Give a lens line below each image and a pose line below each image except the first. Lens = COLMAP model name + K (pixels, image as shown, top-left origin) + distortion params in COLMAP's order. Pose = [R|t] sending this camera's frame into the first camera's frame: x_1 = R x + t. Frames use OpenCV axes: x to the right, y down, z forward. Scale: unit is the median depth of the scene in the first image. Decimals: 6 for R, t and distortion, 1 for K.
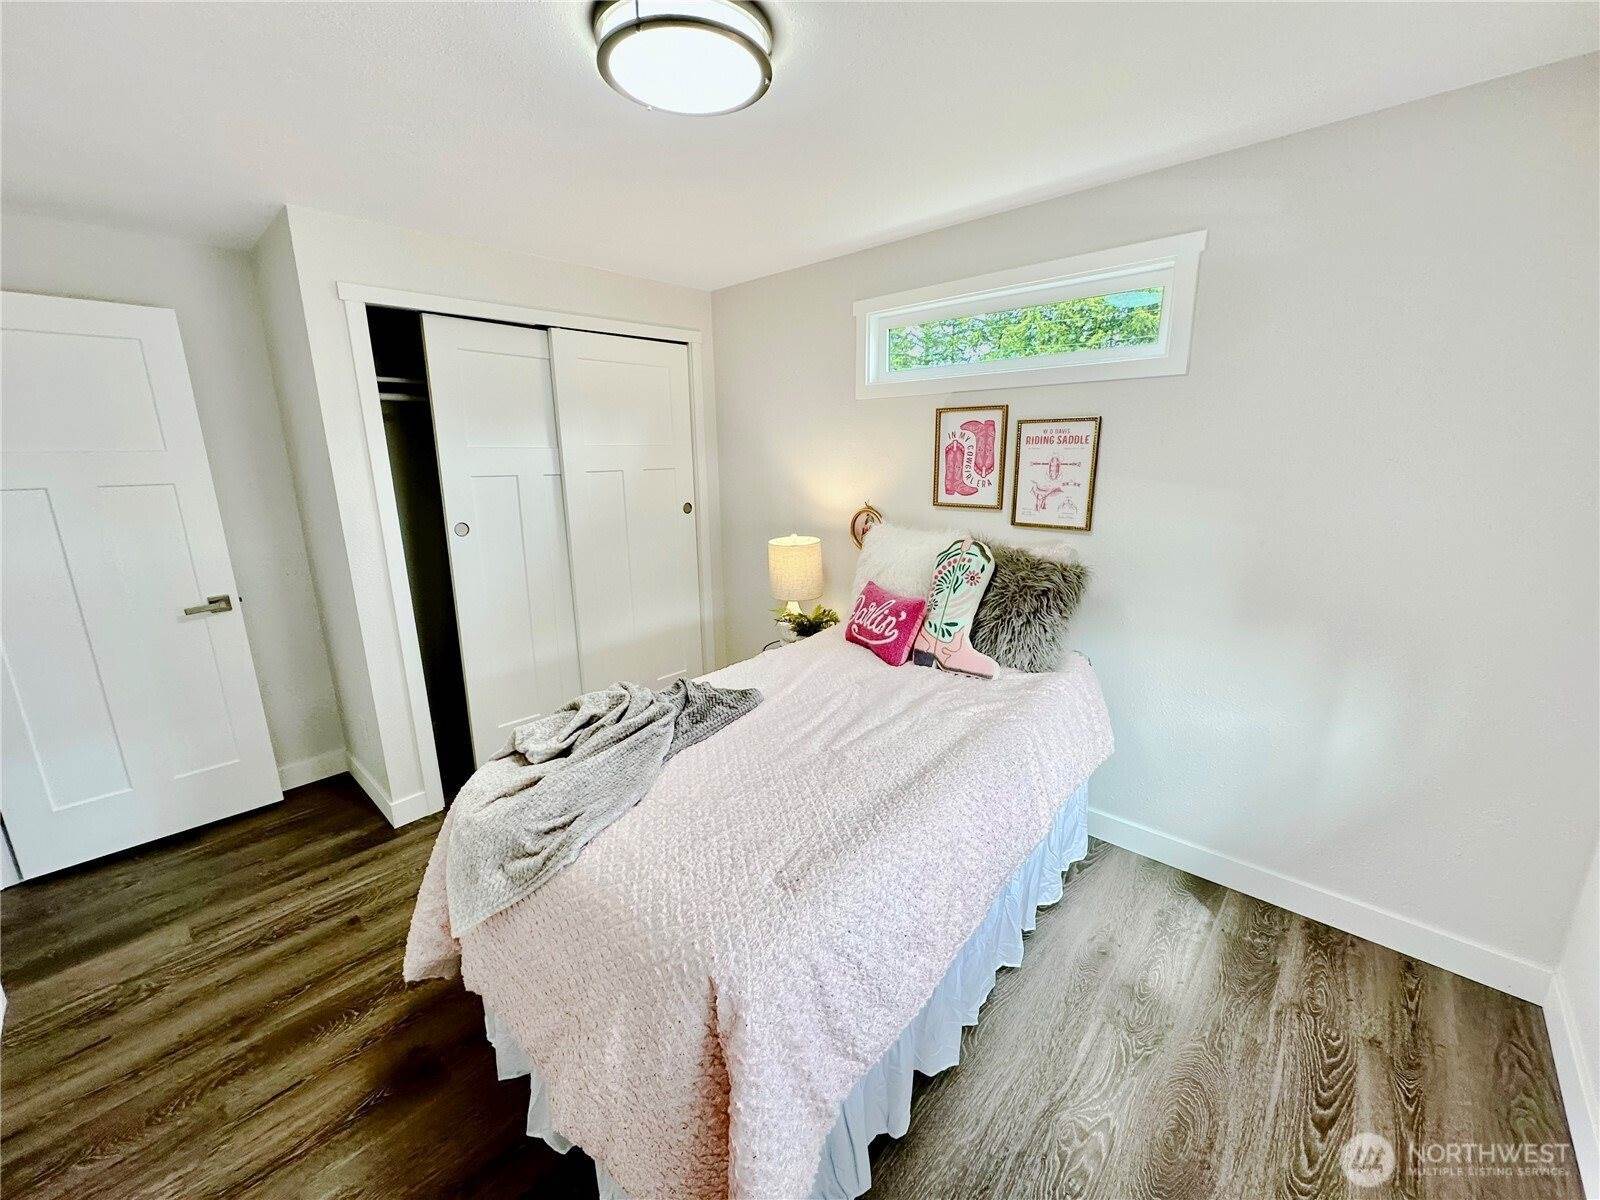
lens RADIAL K [[640.0, 0, 800.0], [0, 640.0, 600.0], [0, 0, 1]] dist [-0.000546, -0.000047]
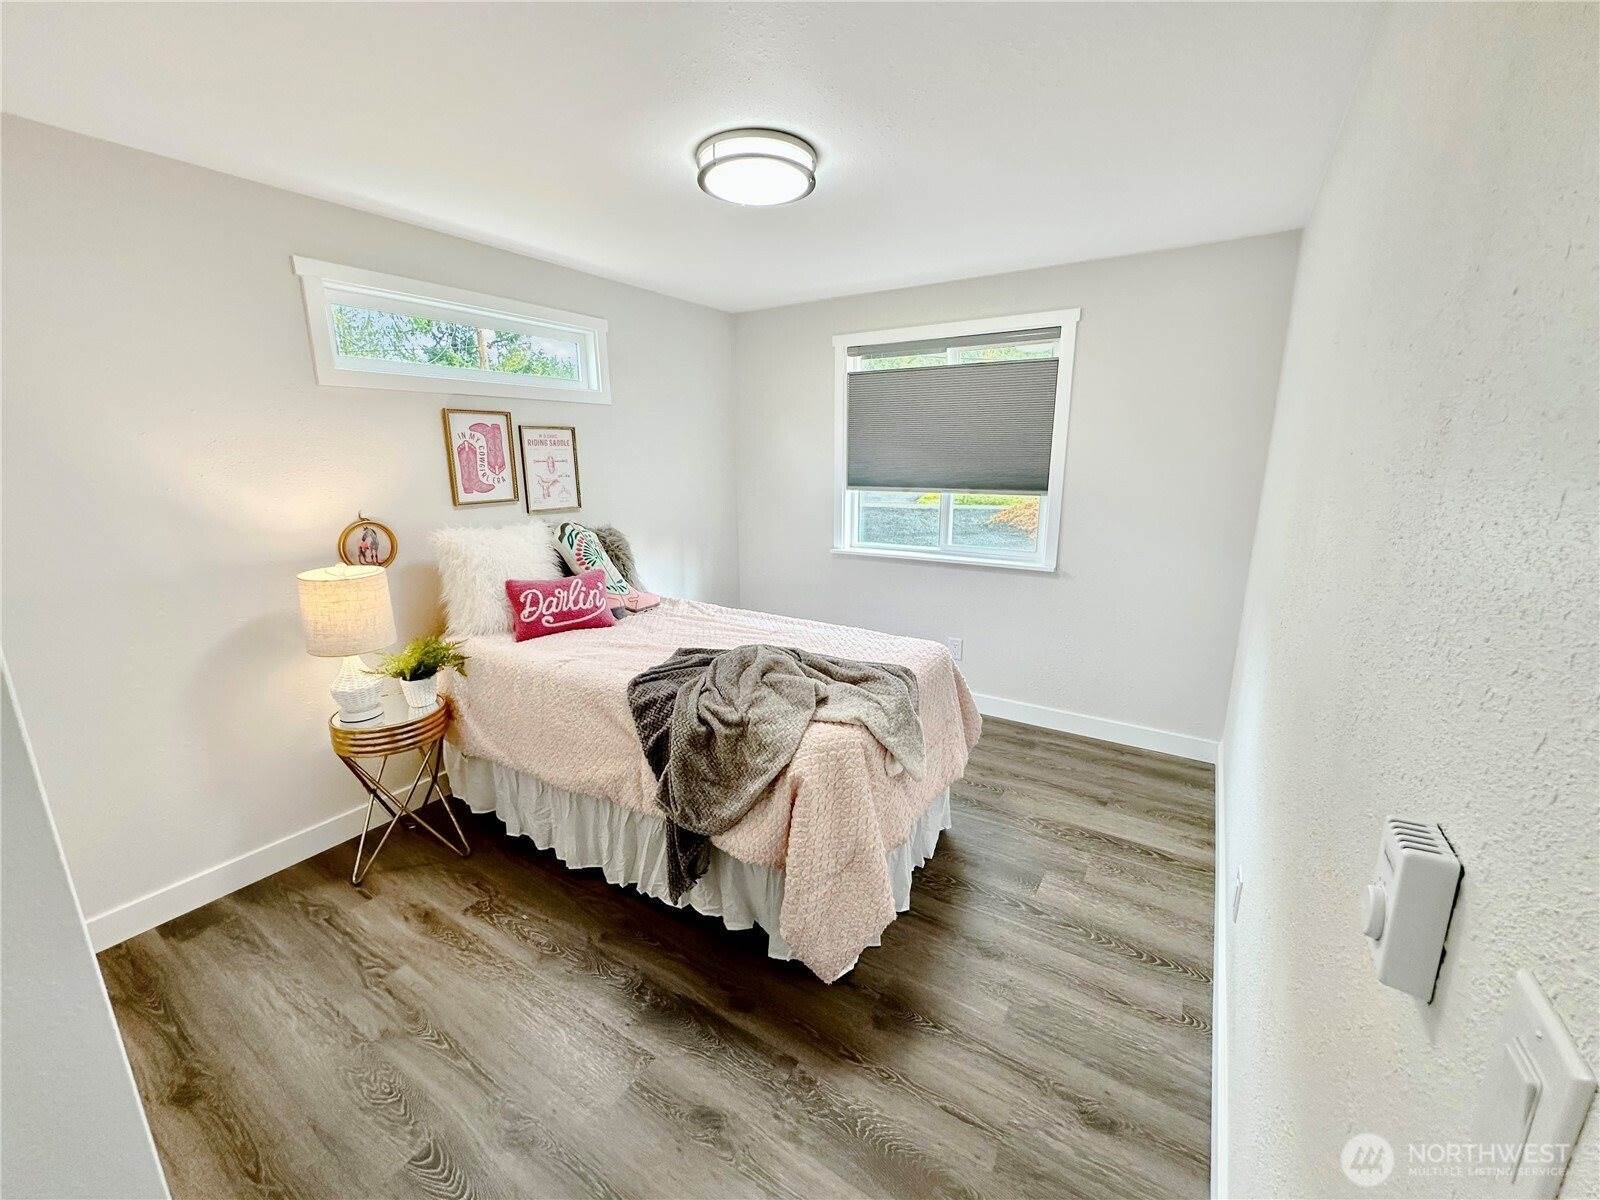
lens RADIAL K [[640.0, 0, 800.0], [0, 640.0, 600.0], [0, 0, 1]] dist [-0.000546, -0.000047]
pose [[-0.181072, -0.207887, 0.961247, -0.928488], [0.241065, 0.938205, 0.248313, -0.136901], [-0.953468, 0.276685, -0.119768, 0.692158]]
